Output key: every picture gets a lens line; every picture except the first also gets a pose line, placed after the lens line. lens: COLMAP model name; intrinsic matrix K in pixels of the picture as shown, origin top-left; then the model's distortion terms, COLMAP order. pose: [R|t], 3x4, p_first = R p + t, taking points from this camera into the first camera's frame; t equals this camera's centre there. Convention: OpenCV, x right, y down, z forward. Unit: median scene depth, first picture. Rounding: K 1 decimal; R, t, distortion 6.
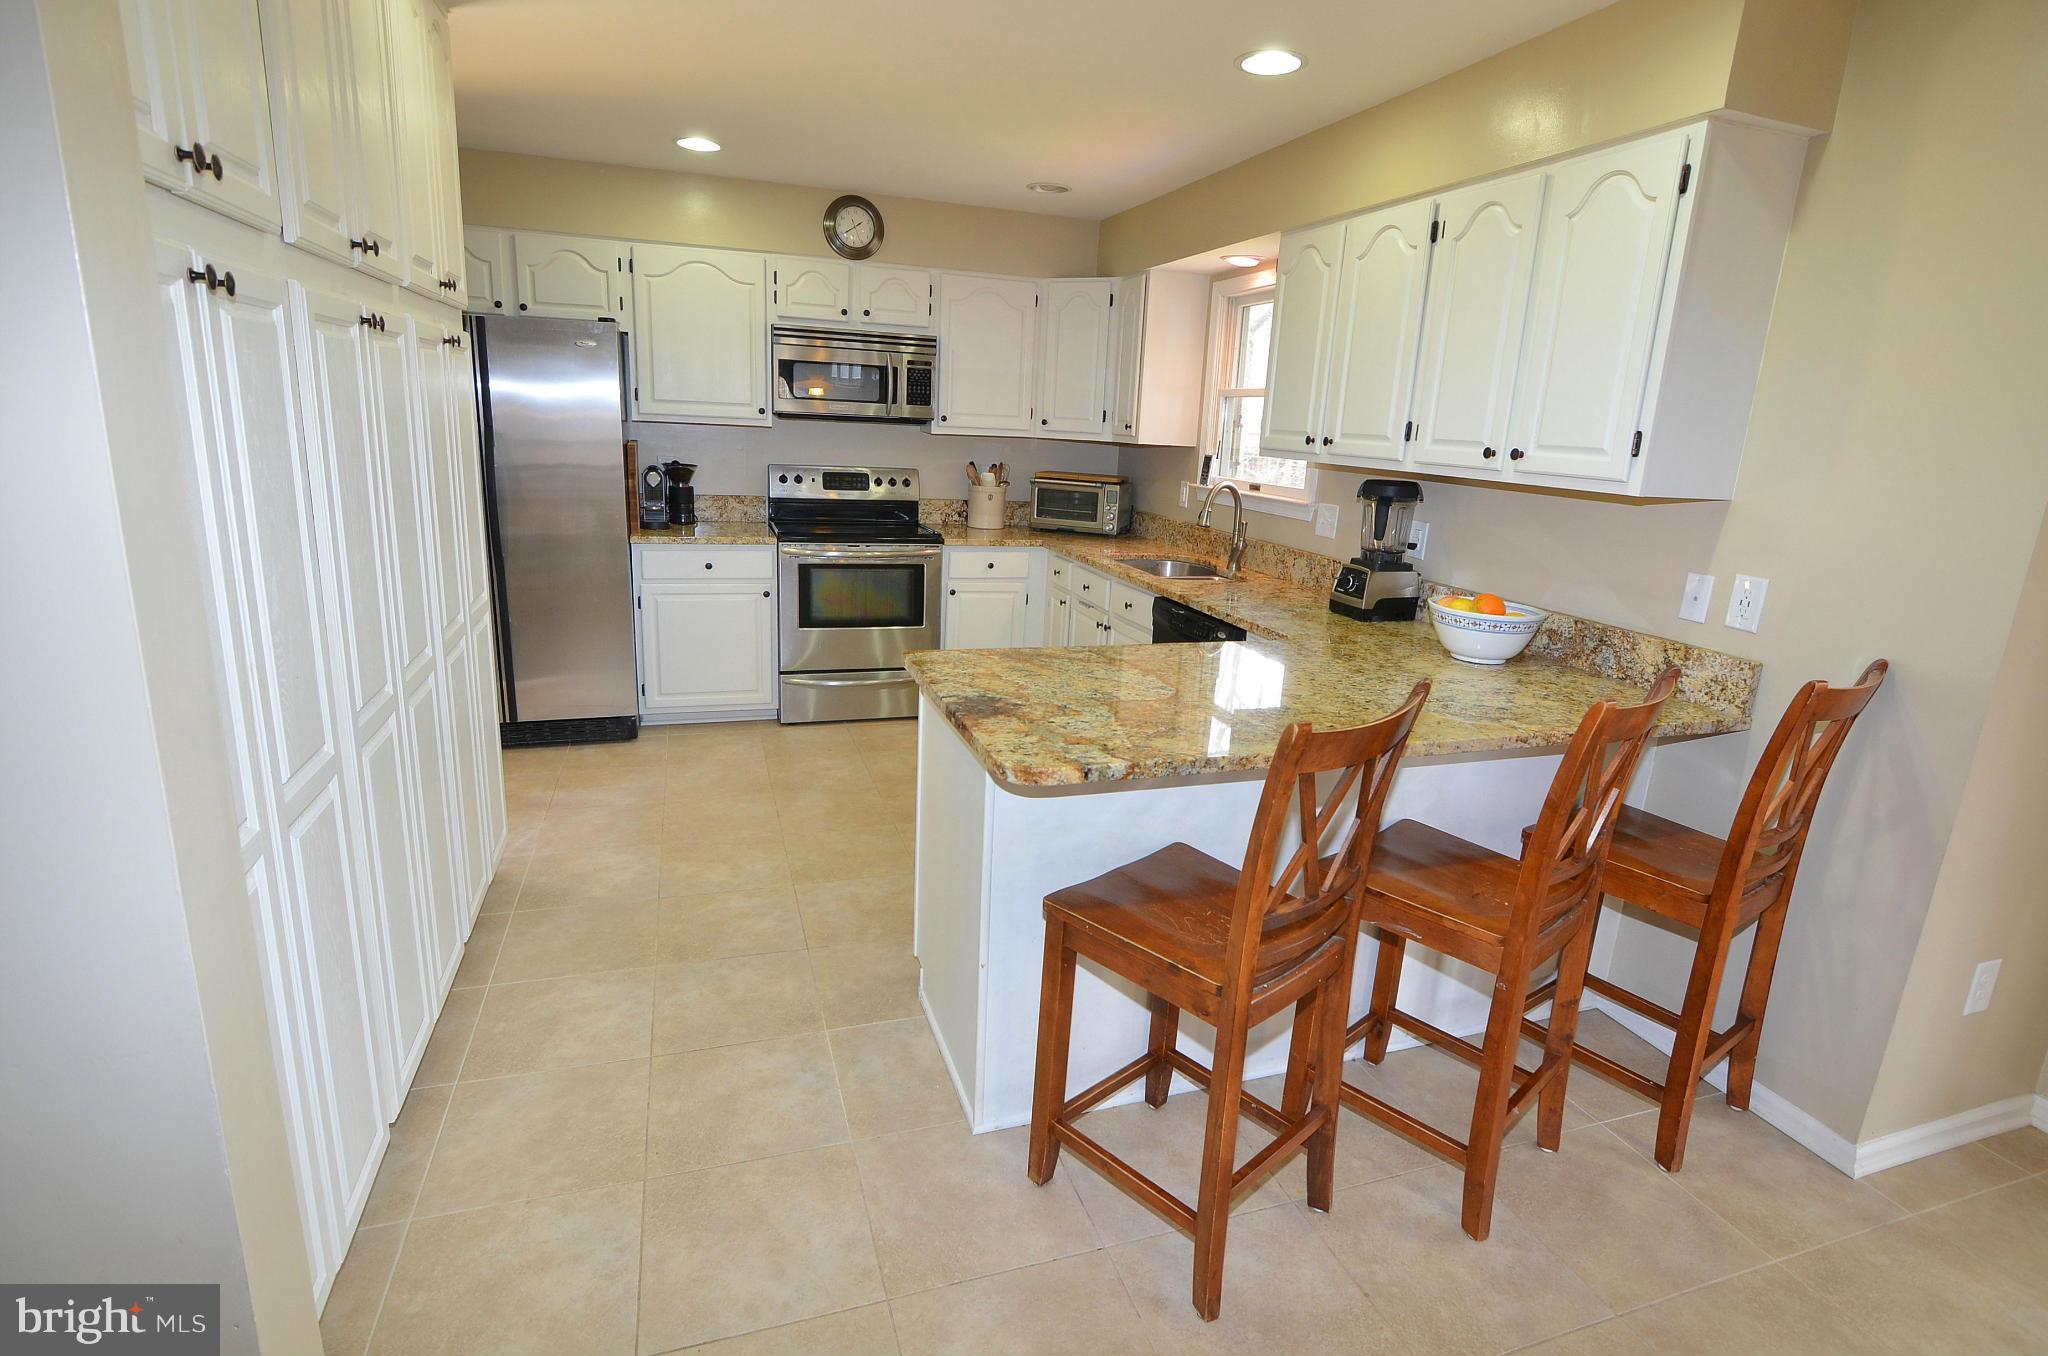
lens RADIAL K [[988.2, 0, 1024.9], [0, 988.2, 676.3], [0, 0, 1]] dist [-0.019654, 0.001909]
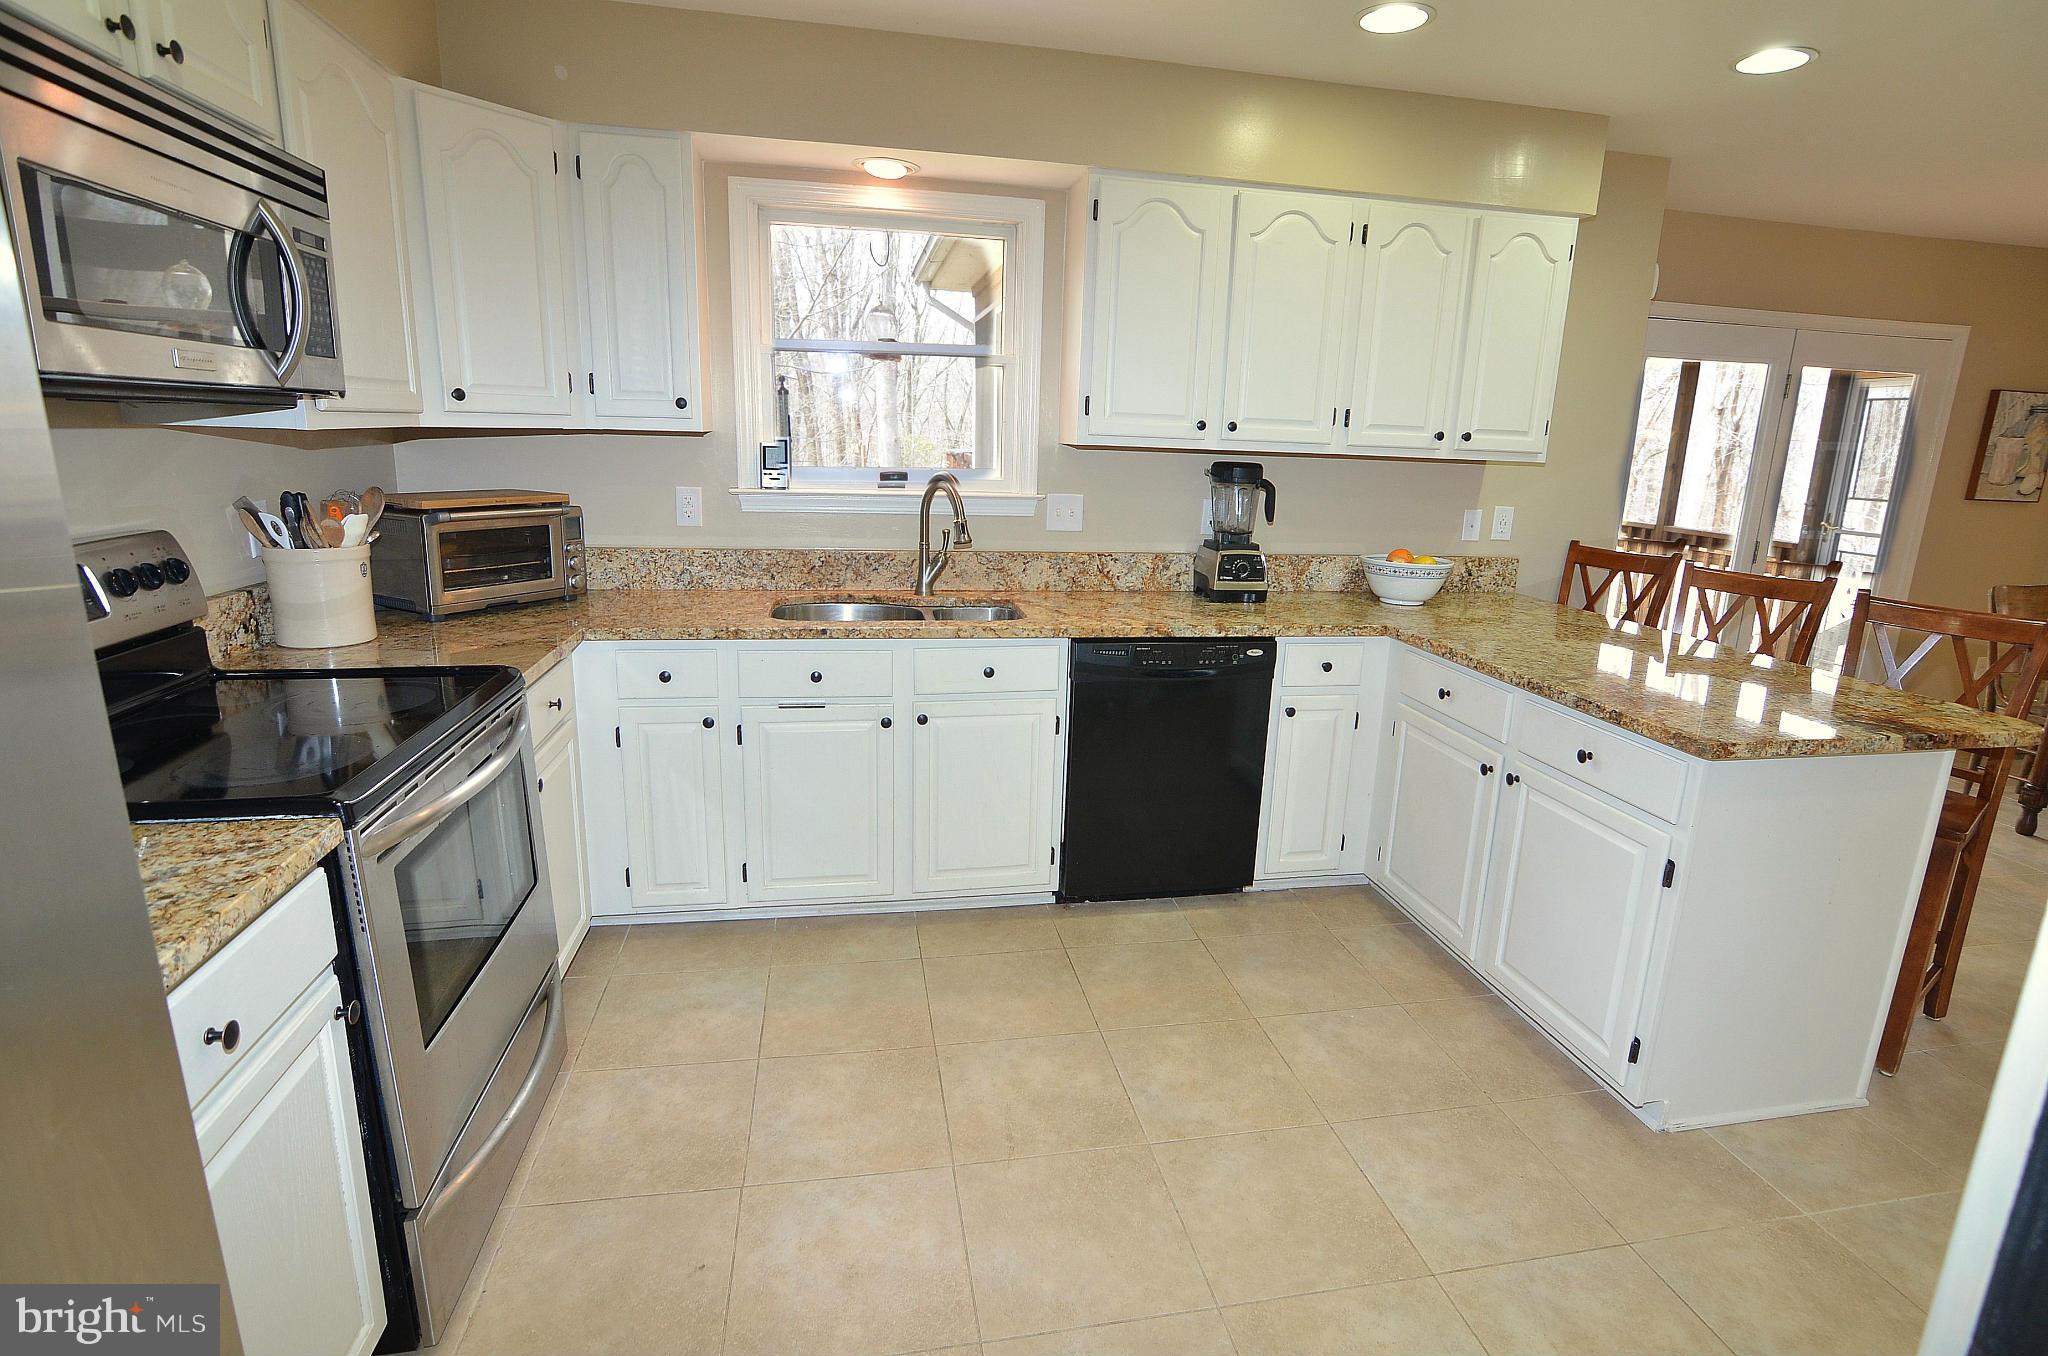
lens RADIAL K [[988.2, 0, 1030.7], [0, 988.2, 664.8], [0, 0, 1]] dist [-0.019654, 0.001909]
pose [[0.130257, -0.272357, 0.953339, -0.693945], [0.222697, 0.944999, 0.239546, -0.297846], [-0.966146, 0.181103, 0.183746, 1.073844]]
